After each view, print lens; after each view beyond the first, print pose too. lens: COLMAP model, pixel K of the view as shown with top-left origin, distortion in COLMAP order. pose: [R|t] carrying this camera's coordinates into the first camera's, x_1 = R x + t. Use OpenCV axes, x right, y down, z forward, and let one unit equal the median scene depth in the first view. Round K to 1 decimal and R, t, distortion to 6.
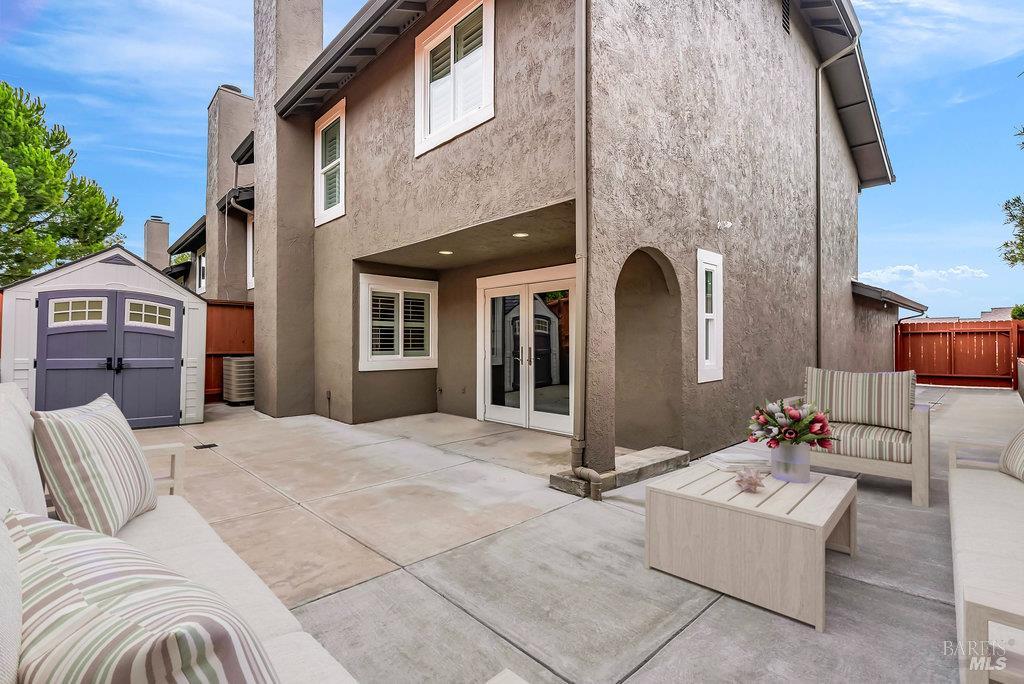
lens RADIAL K [[471.2, 0, 504.4], [0, 471.2, 340.2], [0, 0, 1]] dist [-0.005216, 0.001752]
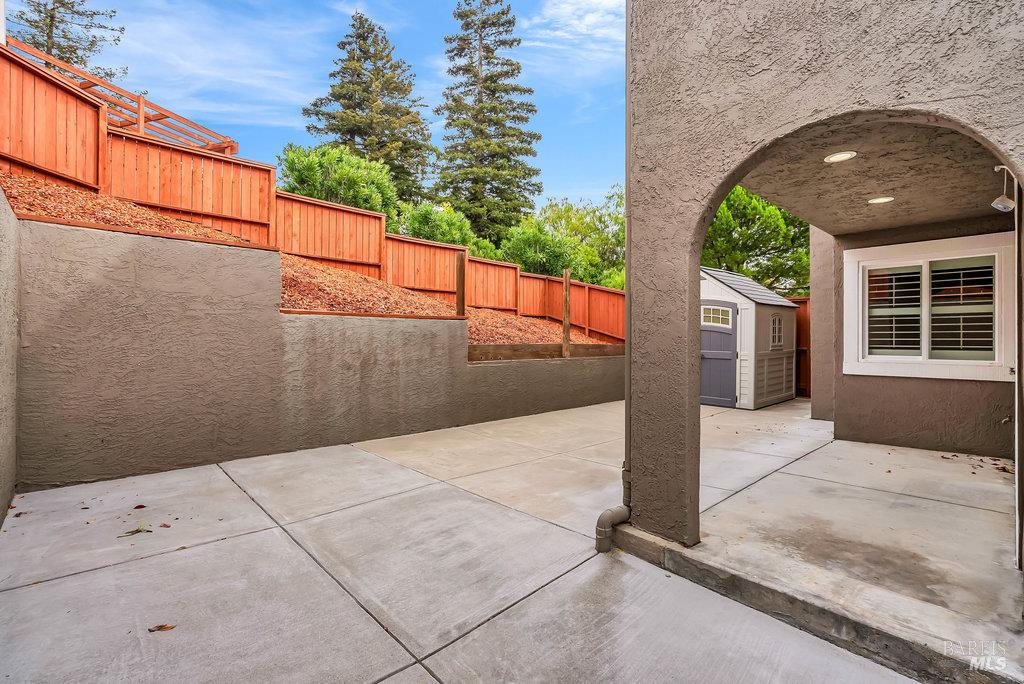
lens RADIAL K [[471.2, 0, 521.5], [0, 471.2, 339.3], [0, 0, 1]] dist [-0.005216, 0.001752]
pose [[0.000980, -0.000386, -0.999999, 0.623416], [0.003026, 0.999995, -0.000383, 0.007756], [0.999995, -0.003026, 0.000981, 0.588622]]
